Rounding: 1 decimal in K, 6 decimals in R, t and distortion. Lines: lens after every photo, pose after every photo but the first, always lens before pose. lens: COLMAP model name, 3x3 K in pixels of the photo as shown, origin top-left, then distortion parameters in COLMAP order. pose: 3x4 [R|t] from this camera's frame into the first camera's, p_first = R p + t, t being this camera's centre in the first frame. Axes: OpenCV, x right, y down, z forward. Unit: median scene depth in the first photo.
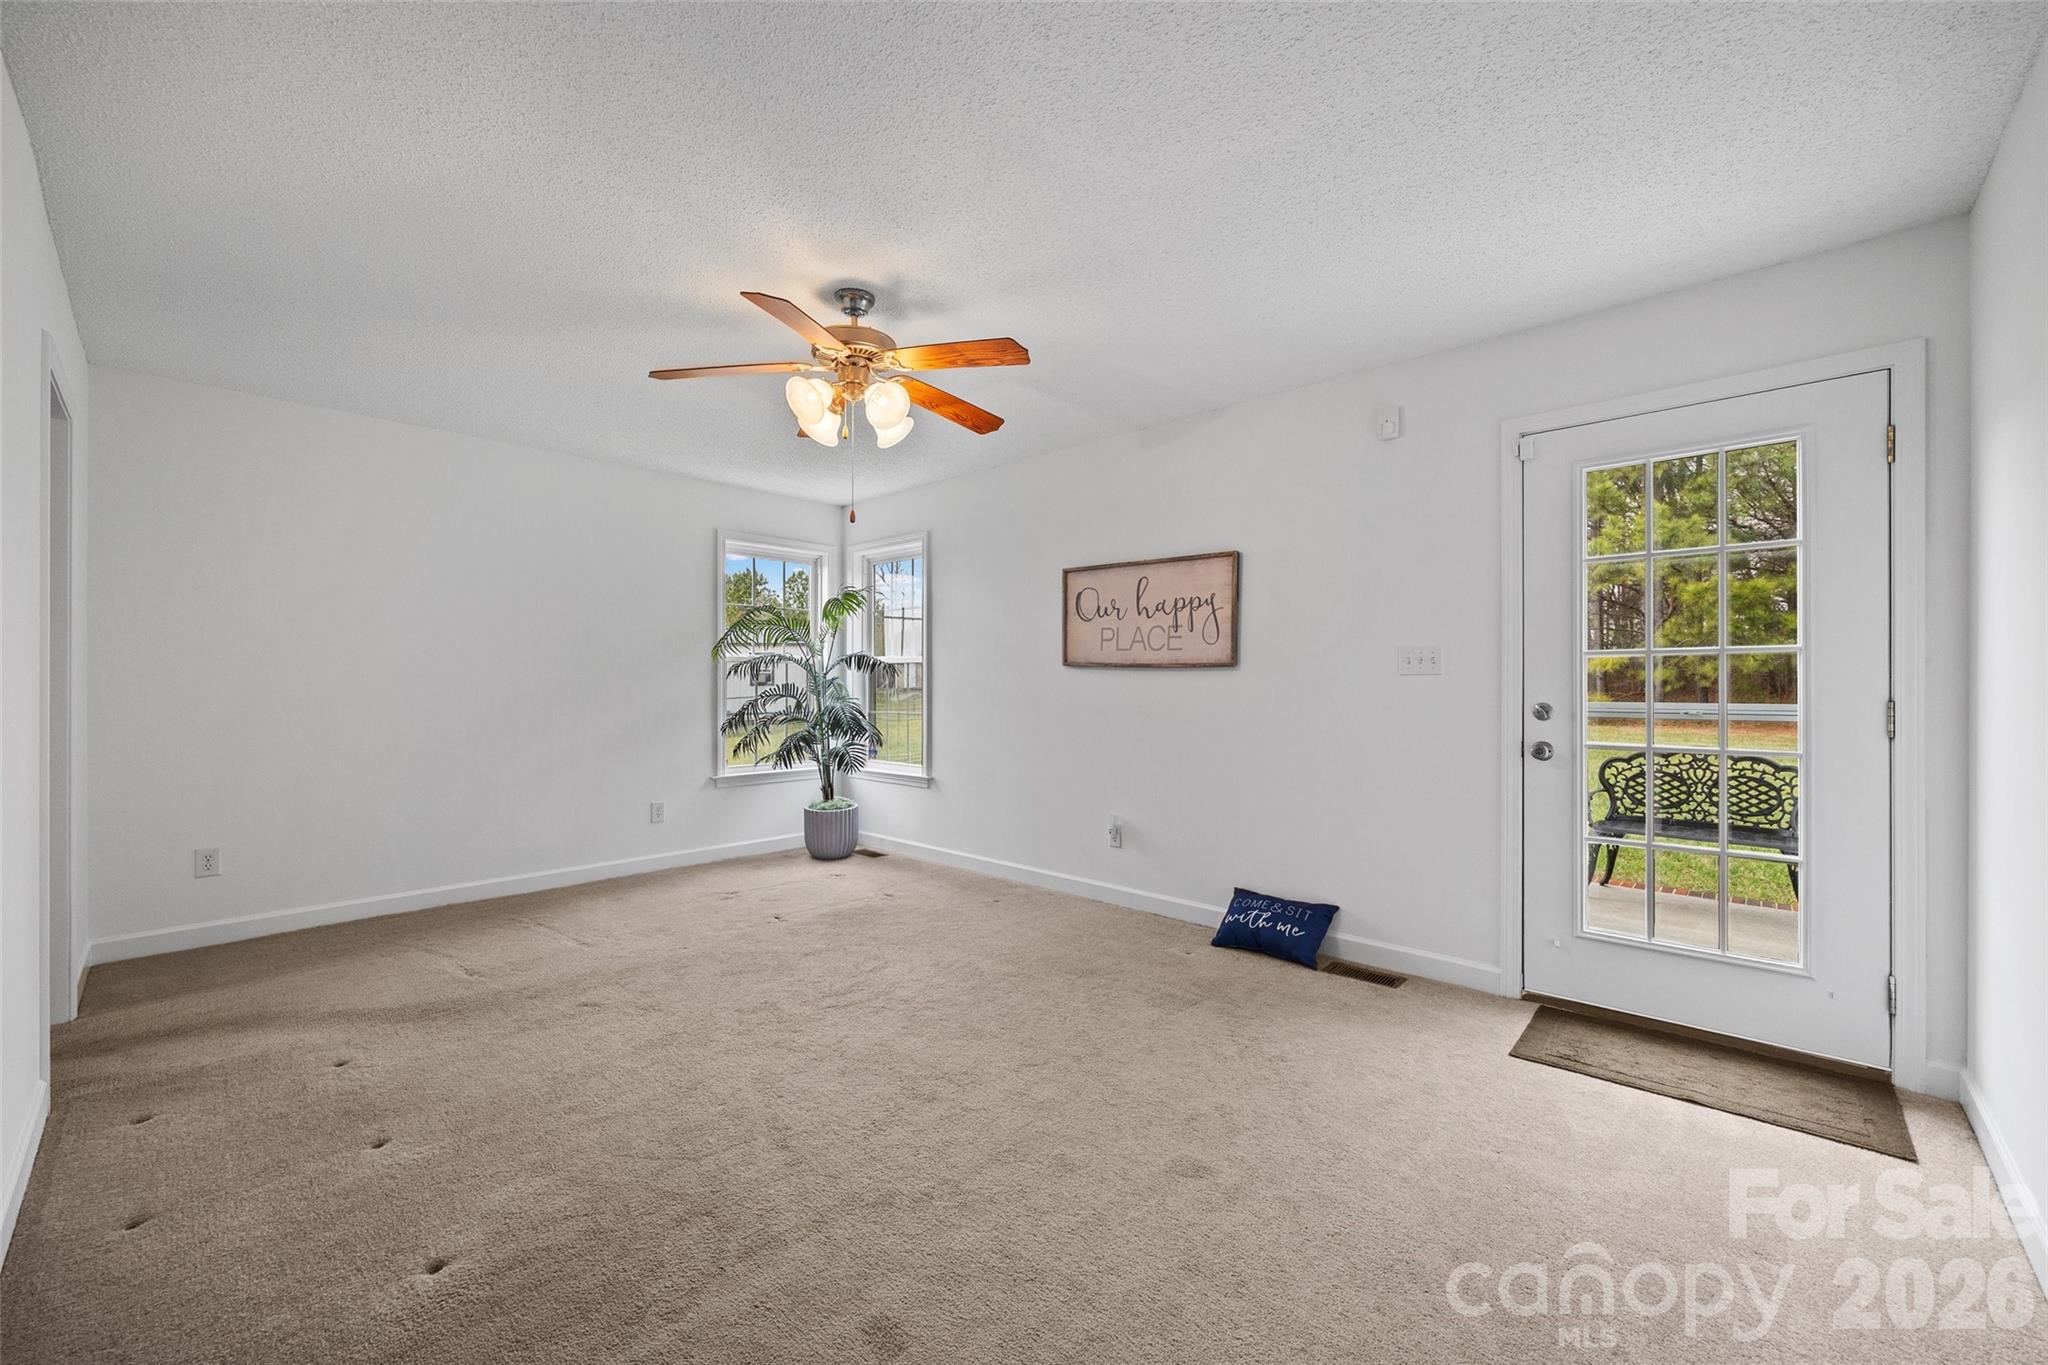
lens RADIAL K [[790.4, 0, 1023.8], [0, 790.4, 683.8], [0, 0, 1]] dist [-0.000363, 0.000437]
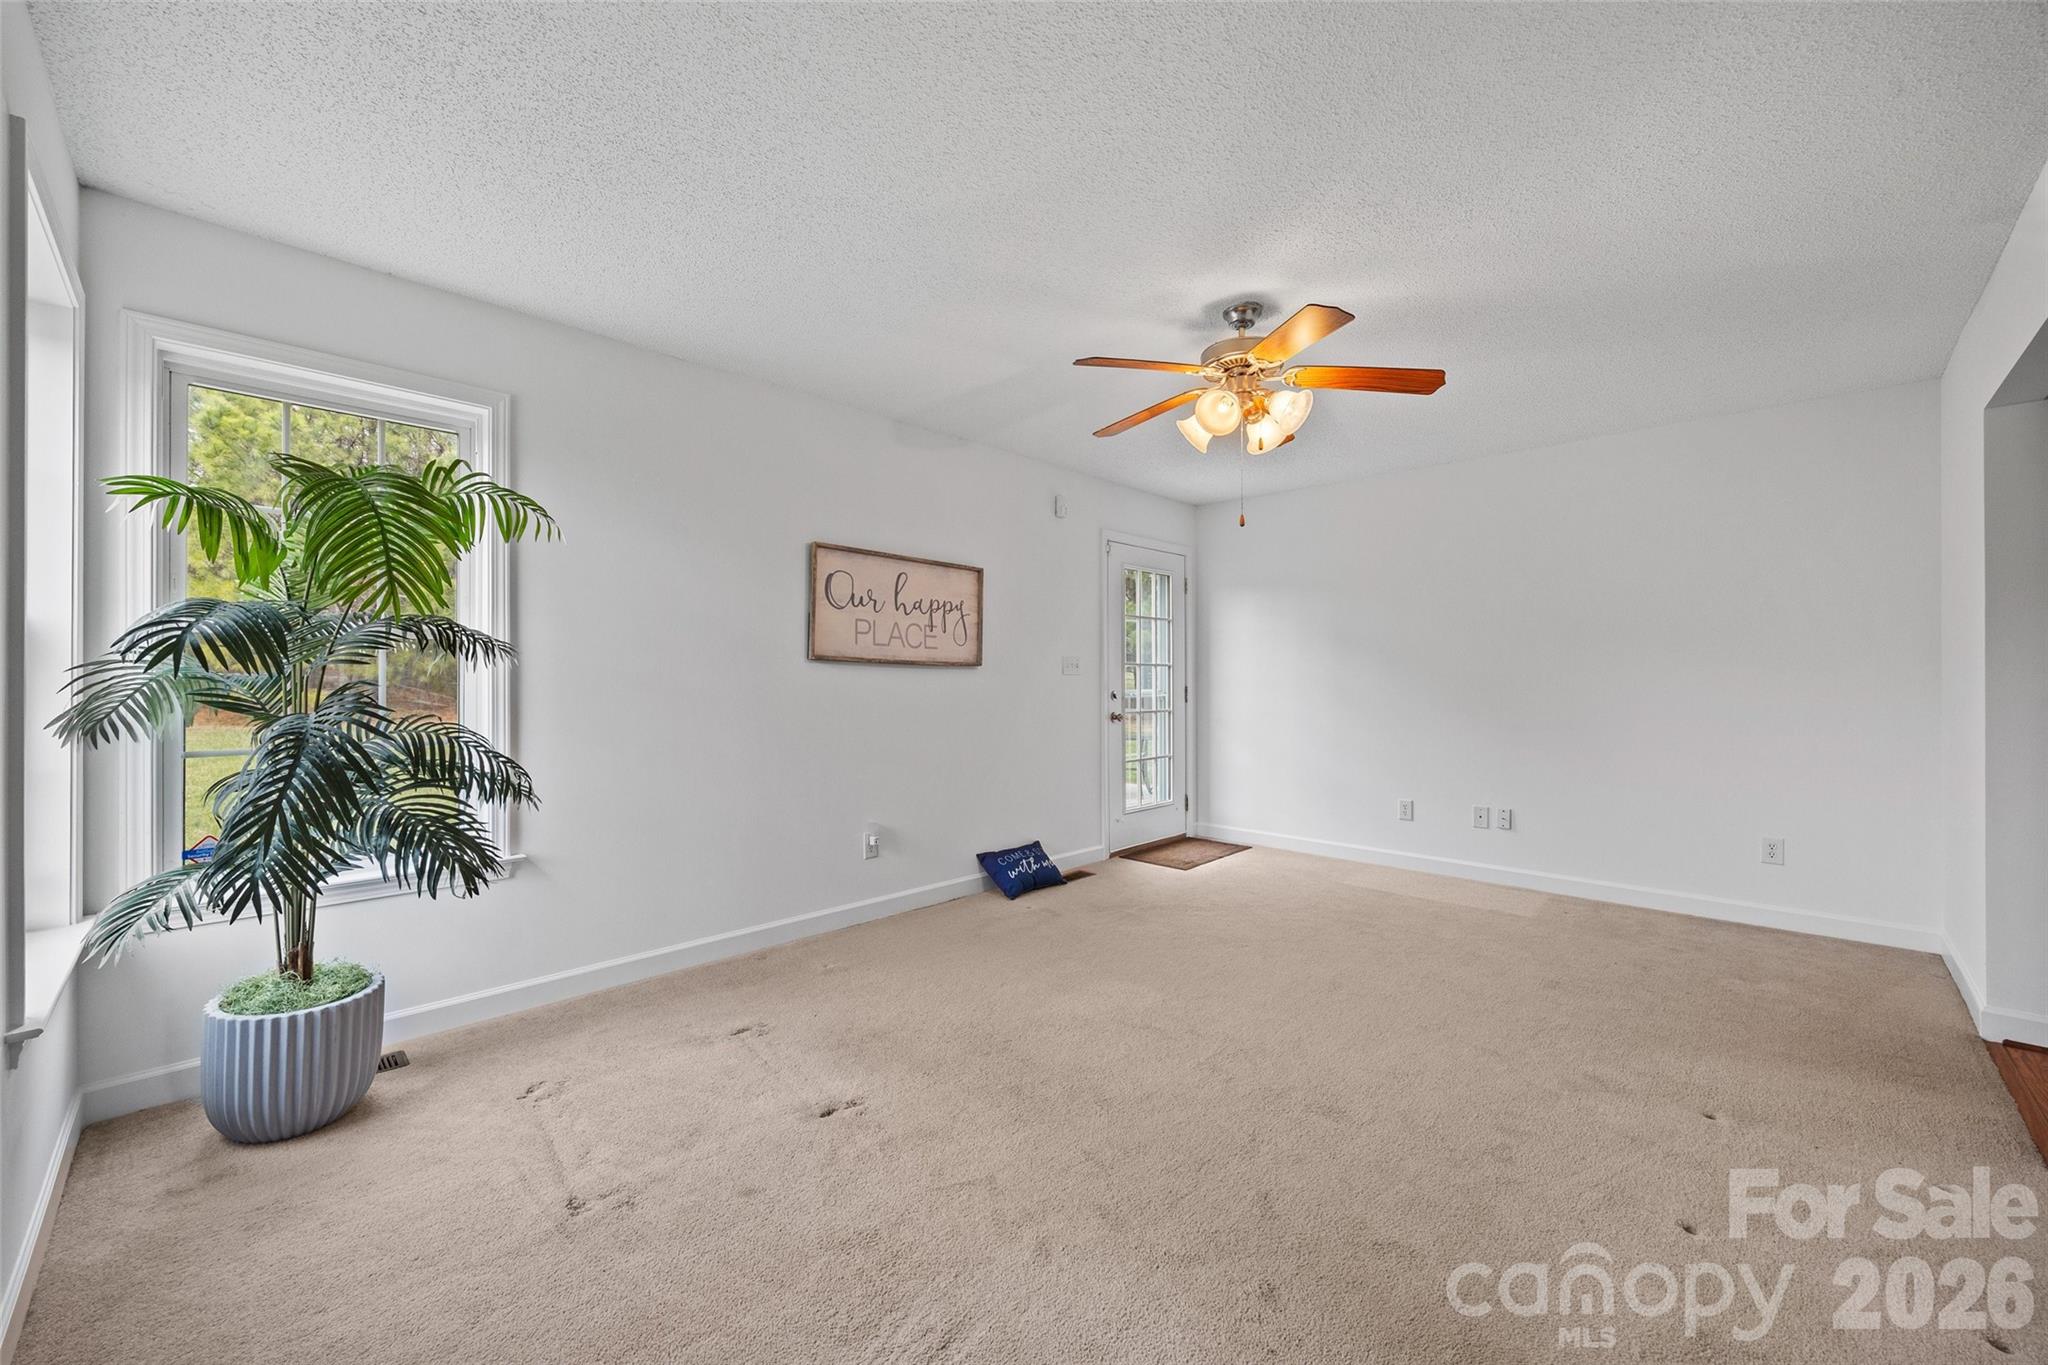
lens RADIAL K [[790.4, 0, 1025.4], [0, 790.4, 677.3], [0, 0, 1]] dist [-0.000363, 0.000437]
pose [[0.030807, 0.001025, 0.999525, -0.826448], [0.001881, 0.999998, -0.001083, -0.003249], [-0.999524, 0.001913, 0.030805, 0.816578]]
